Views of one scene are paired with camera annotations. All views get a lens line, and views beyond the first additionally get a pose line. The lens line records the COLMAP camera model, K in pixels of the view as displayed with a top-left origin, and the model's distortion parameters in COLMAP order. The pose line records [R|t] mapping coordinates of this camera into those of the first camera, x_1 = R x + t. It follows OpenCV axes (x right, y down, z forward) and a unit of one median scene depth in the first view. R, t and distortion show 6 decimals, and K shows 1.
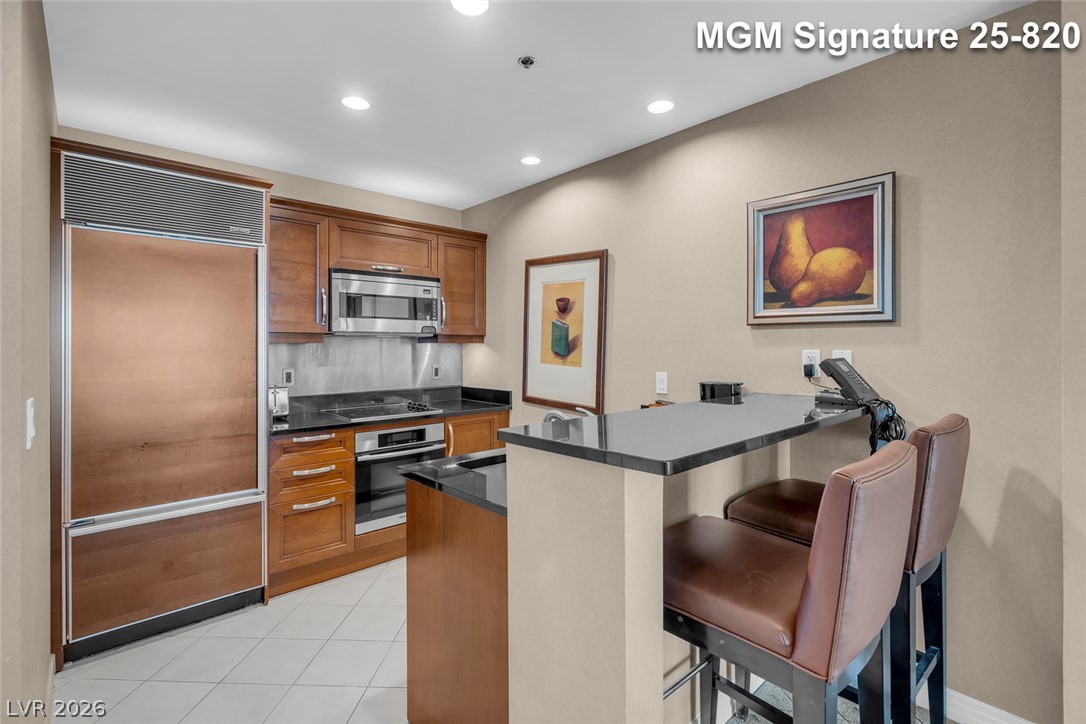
lens RADIAL K [[501.7, 0, 538.3], [0, 501.7, 342.8], [0, 0, 1]] dist [-0.003654, 0.000559]
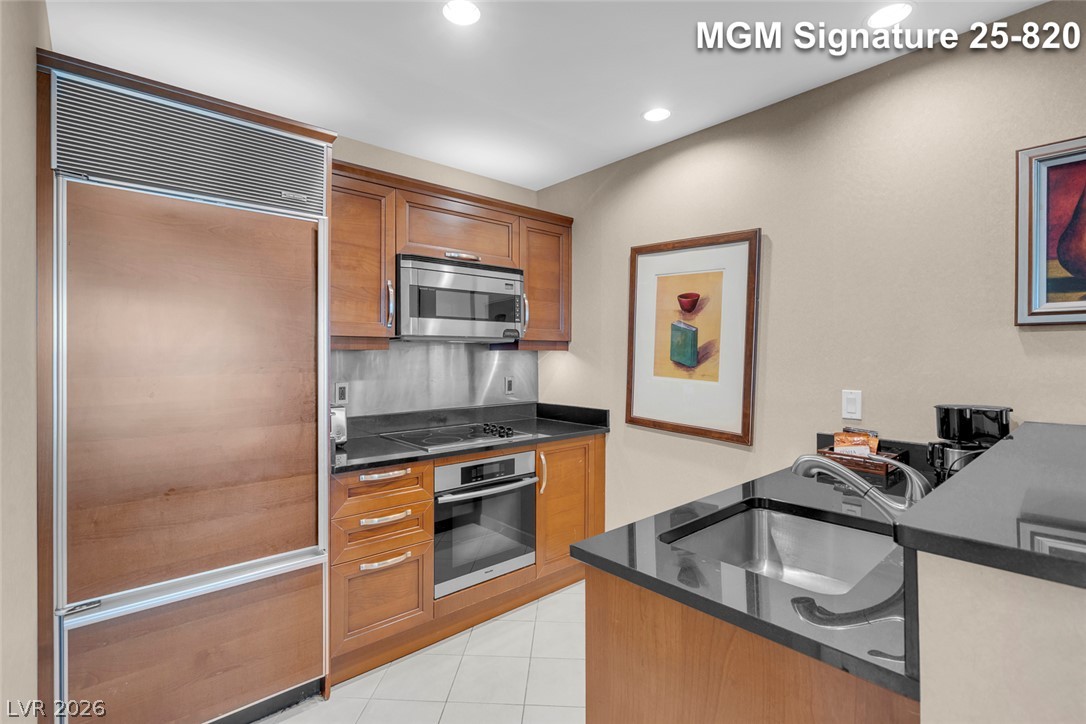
lens RADIAL K [[507.4, 0, 536.2], [0, 507.4, 353.1], [0, 0, 1]] dist [-0.002898, 0.000013]
pose [[0.999853, 0.001725, -0.017047, -0.190130], [-0.001663, 0.999992, 0.003673, 0.001951], [0.017053, -0.003644, 0.999848, 0.217180]]
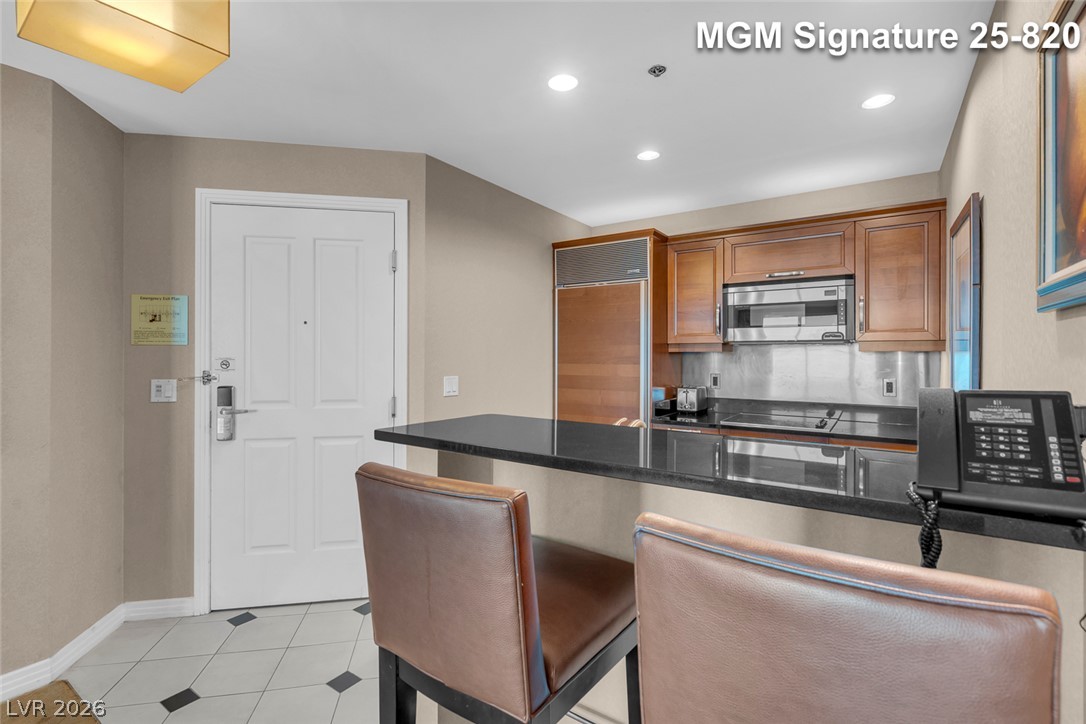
lens RADIAL K [[490.5, 0, 536.5], [0, 490.5, 353.9], [0, 0, 1]] dist [-0.003219, 0.000345]
pose [[0.220643, 0.003156, -0.975349, 0.568016], [0.003507, 0.999986, 0.004029, -0.000839], [0.975348, -0.004309, 0.220629, 0.361736]]
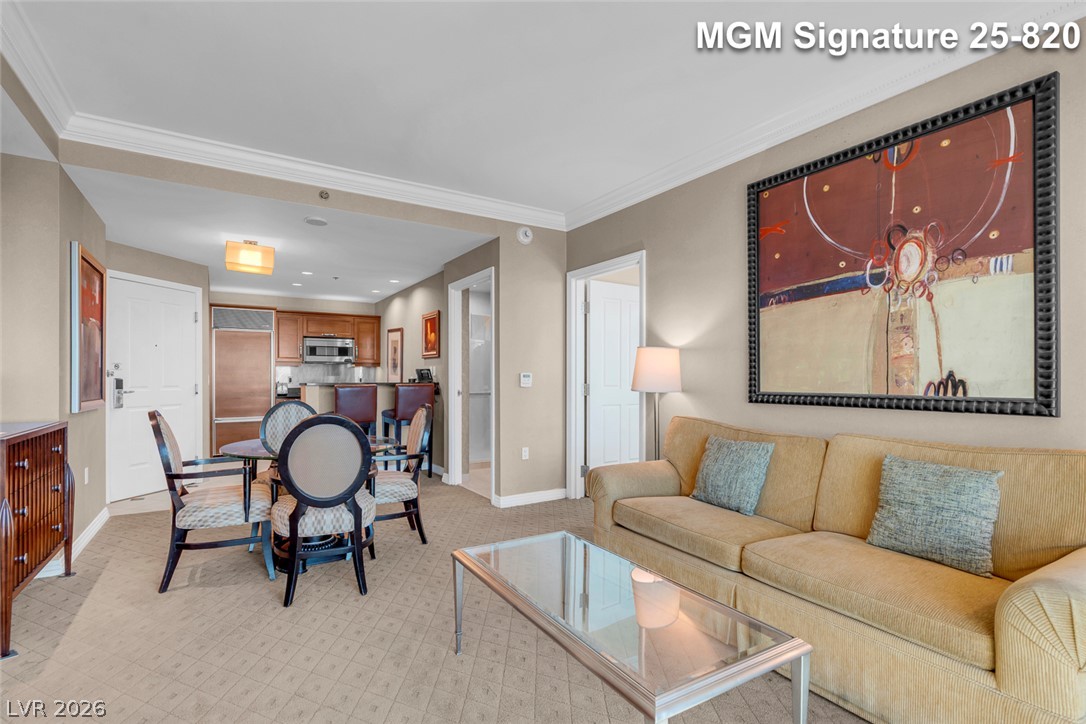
lens RADIAL K [[516.1, 0, 539.8], [0, 516.1, 380.0], [0, 0, 1]] dist [-0.003148, 0.000119]
pose [[0.984776, 0.000848, -0.173828, 1.237778], [0.000976, 0.999945, 0.010406, 0.046589], [0.173827, -0.010417, 0.984721, -1.382589]]
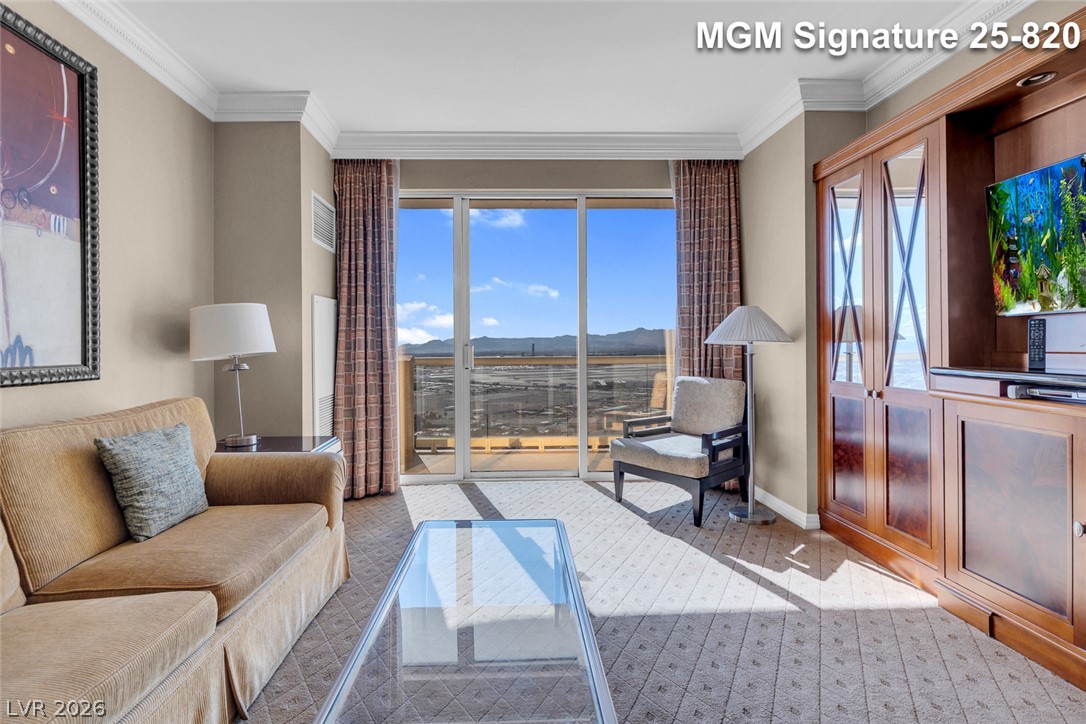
lens RADIAL K [[501.7, 0, 538.3], [0, 501.7, 342.8], [0, 0, 1]] dist [-0.003654, 0.000559]
pose [[-0.784419, 0.009343, 0.620161, 0.813845], [0.001971, 0.999919, -0.012571, 0.060125], [-0.620228, -0.008639, -0.784374, -0.373788]]
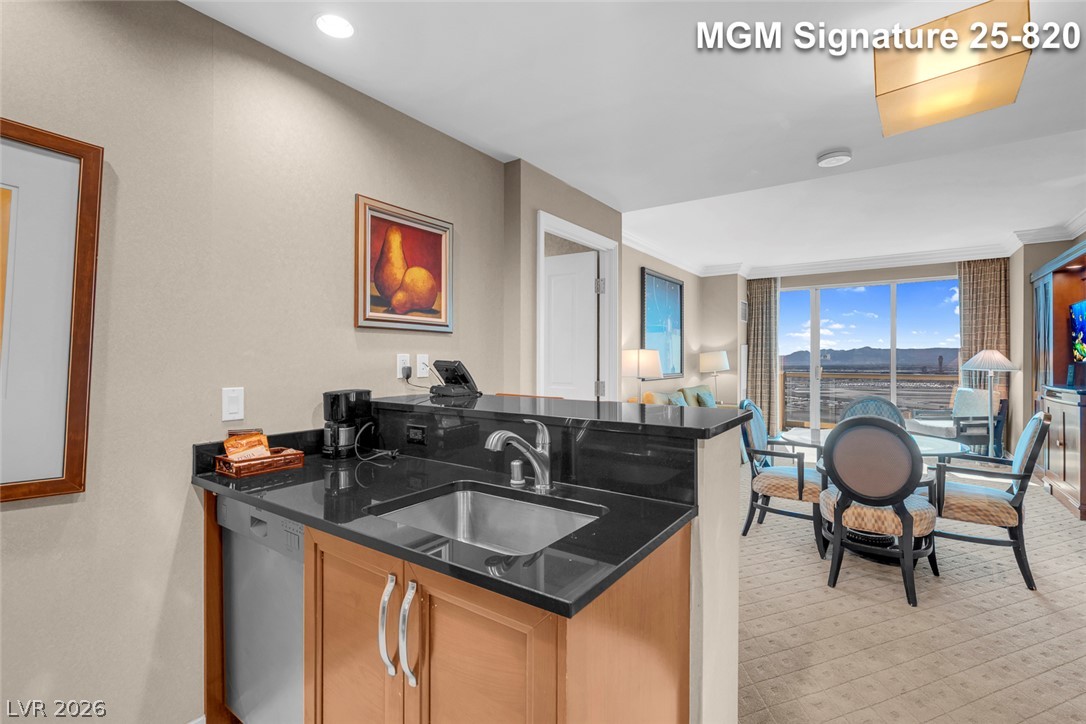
lens RADIAL K [[492.7, 0, 535.9], [0, 492.7, 365.8], [0, 0, 1]] dist [0.002363, 0.000200]
pose [[-0.210472, -0.015615, 0.977475, -0.425013], [-0.007974, 0.999867, 0.014255, 0.016636], [-0.977567, -0.004794, -0.210568, 0.678250]]
